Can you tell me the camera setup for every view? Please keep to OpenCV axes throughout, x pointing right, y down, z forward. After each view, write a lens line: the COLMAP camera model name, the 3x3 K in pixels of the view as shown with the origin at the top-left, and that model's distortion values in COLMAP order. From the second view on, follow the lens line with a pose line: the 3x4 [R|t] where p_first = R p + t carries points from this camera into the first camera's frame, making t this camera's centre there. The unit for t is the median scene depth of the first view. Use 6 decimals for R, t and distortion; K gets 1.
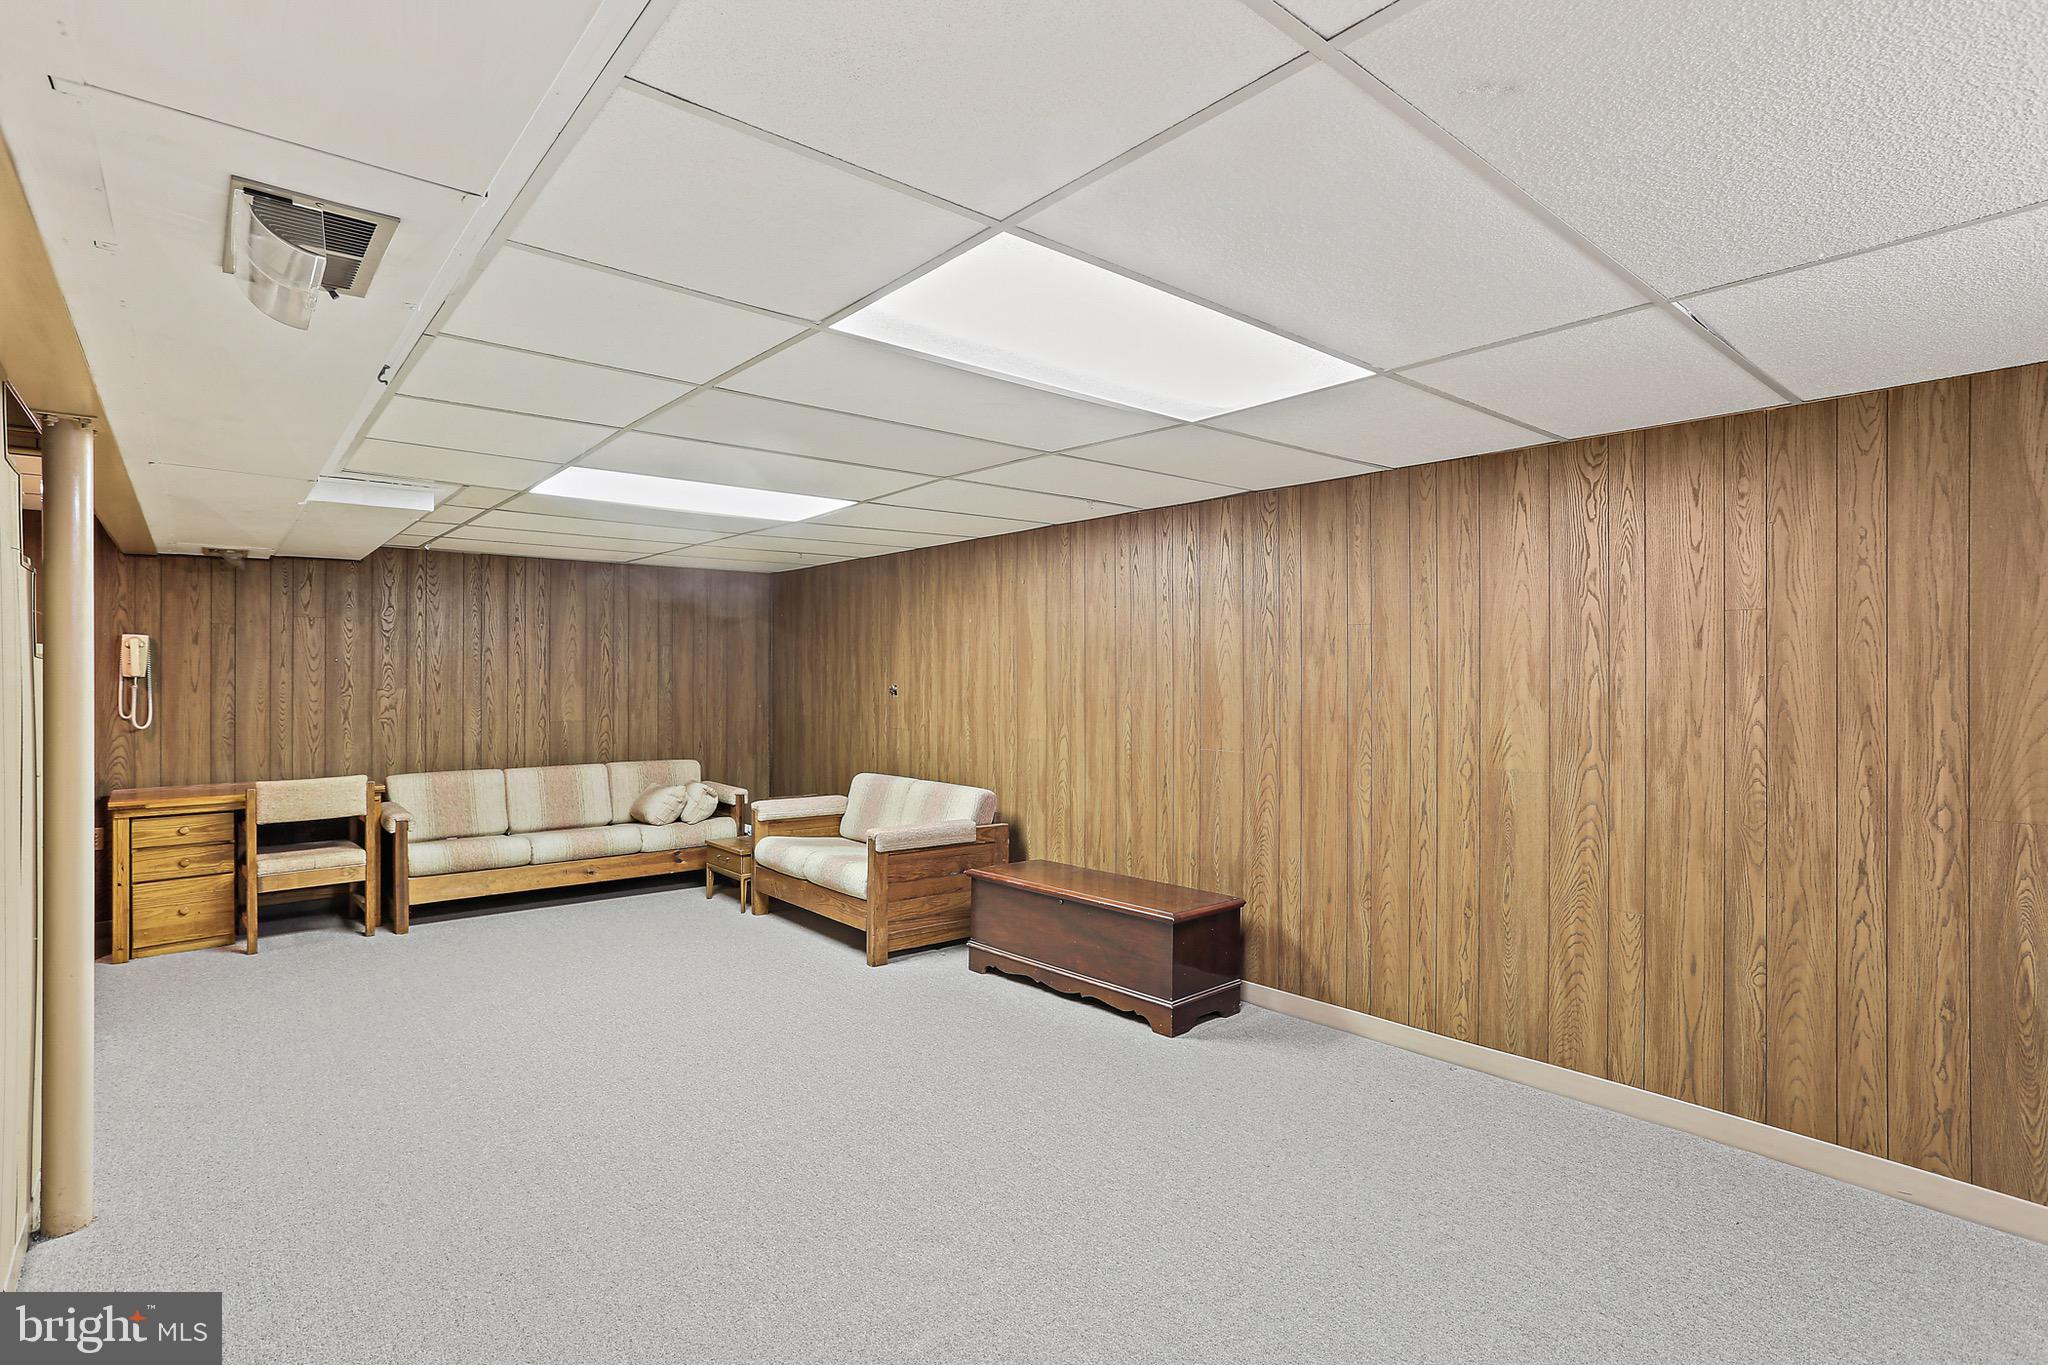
lens RADIAL K [[1014.5, 0, 1031.3], [0, 1014.5, 671.0], [0, 0, 1]] dist [-0.028166, 0.000298]
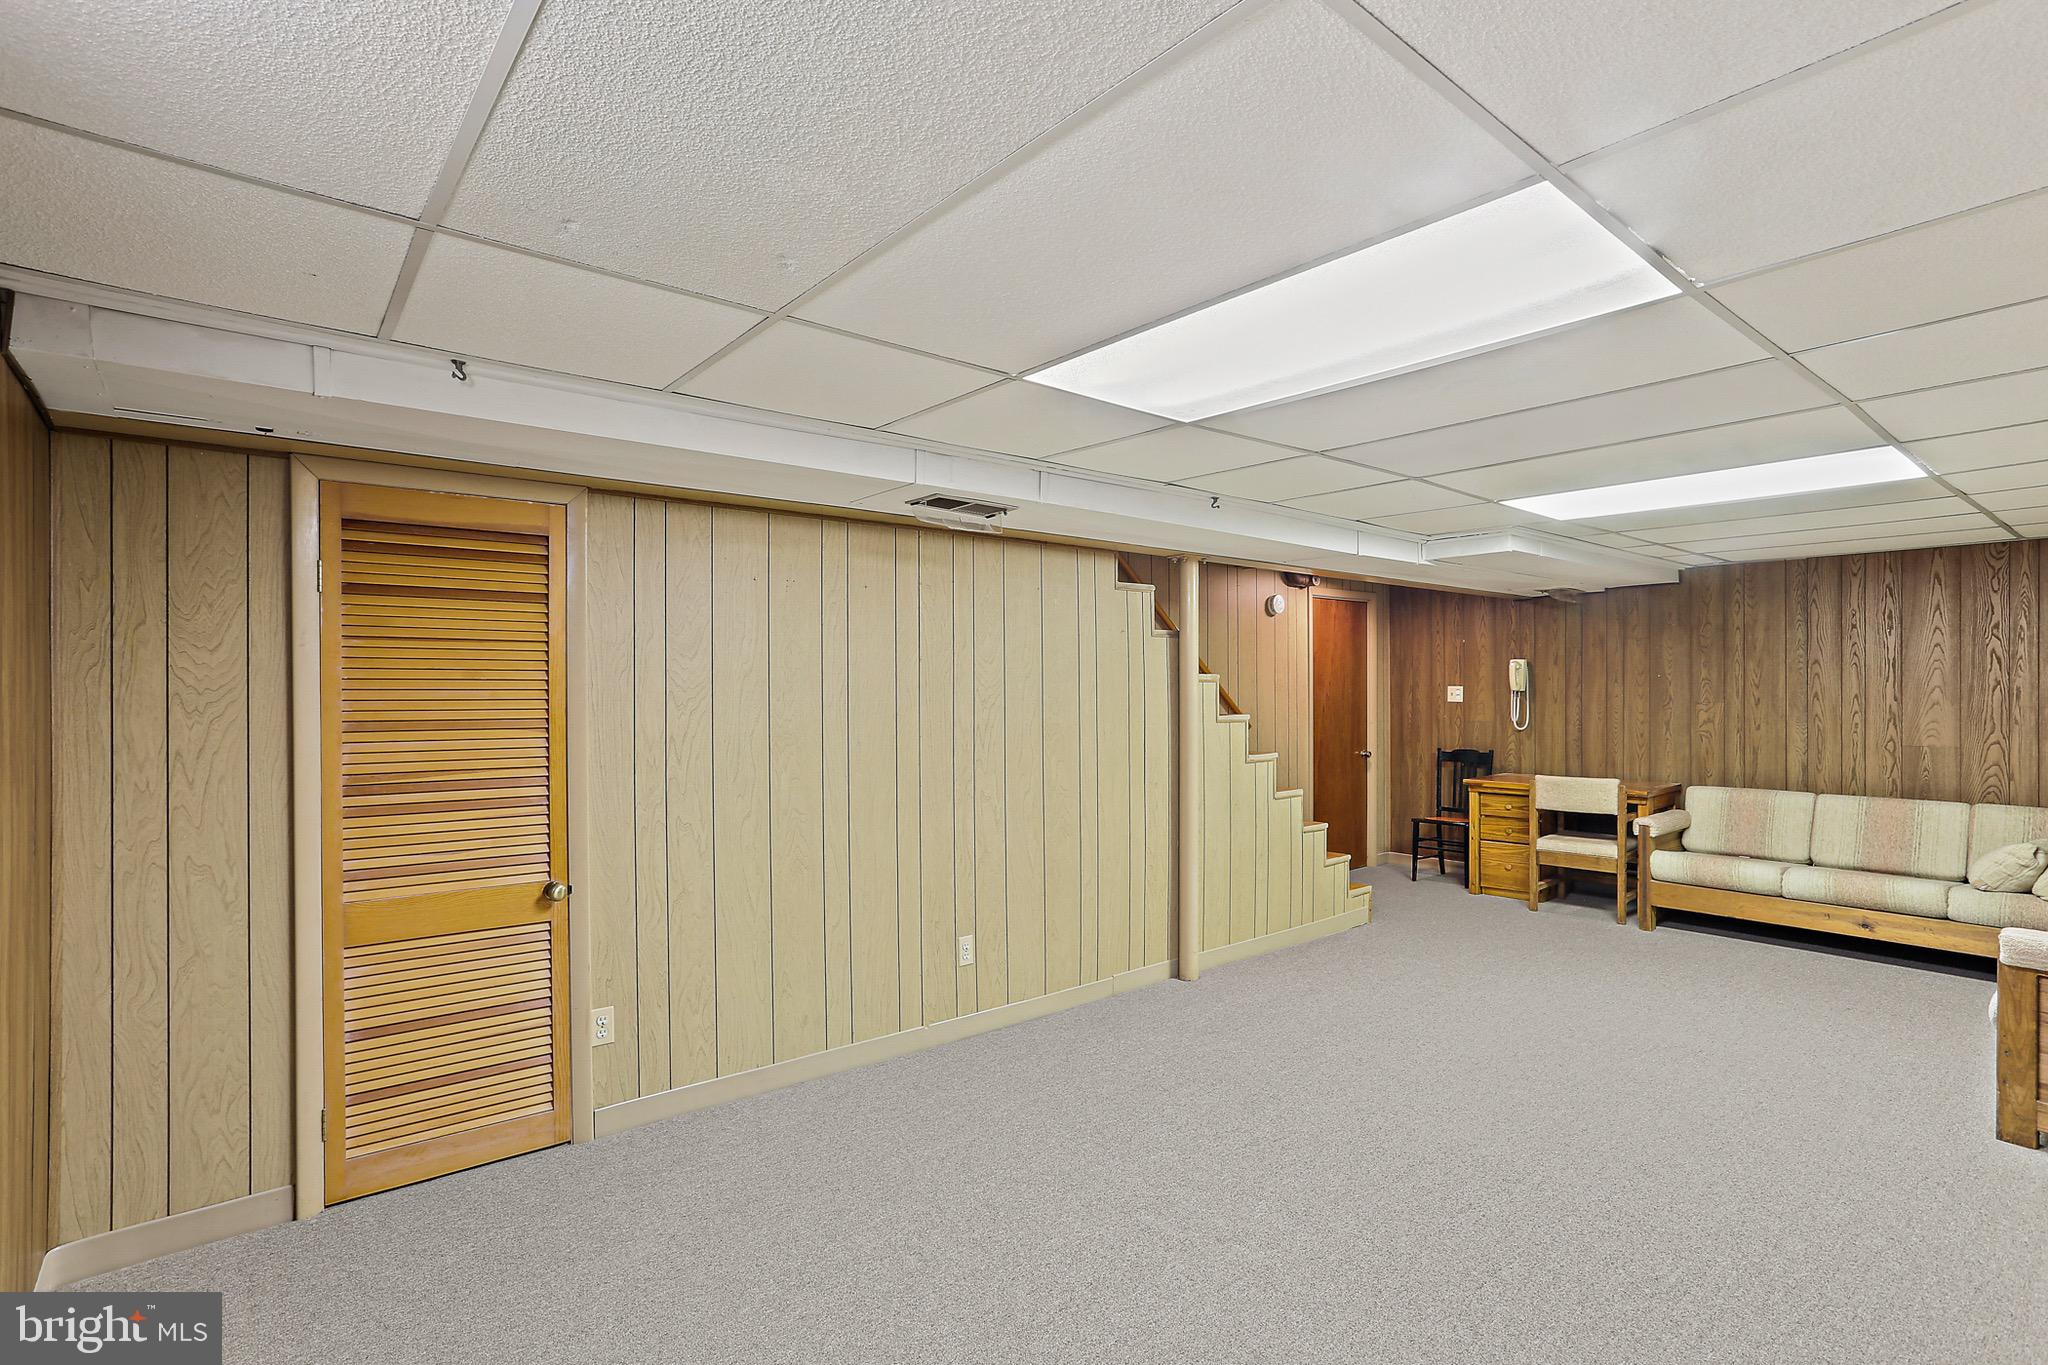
lens RADIAL K [[997.5, 0, 1021.6], [0, 997.5, 723.2], [0, 0, 1]] dist [0.000827, 0.000775]
pose [[-0.025090, 0.035421, -0.999057, 0.435726], [0.004078, 0.999367, 0.035330, -0.000582], [0.999677, -0.003188, -0.025219, 0.341629]]
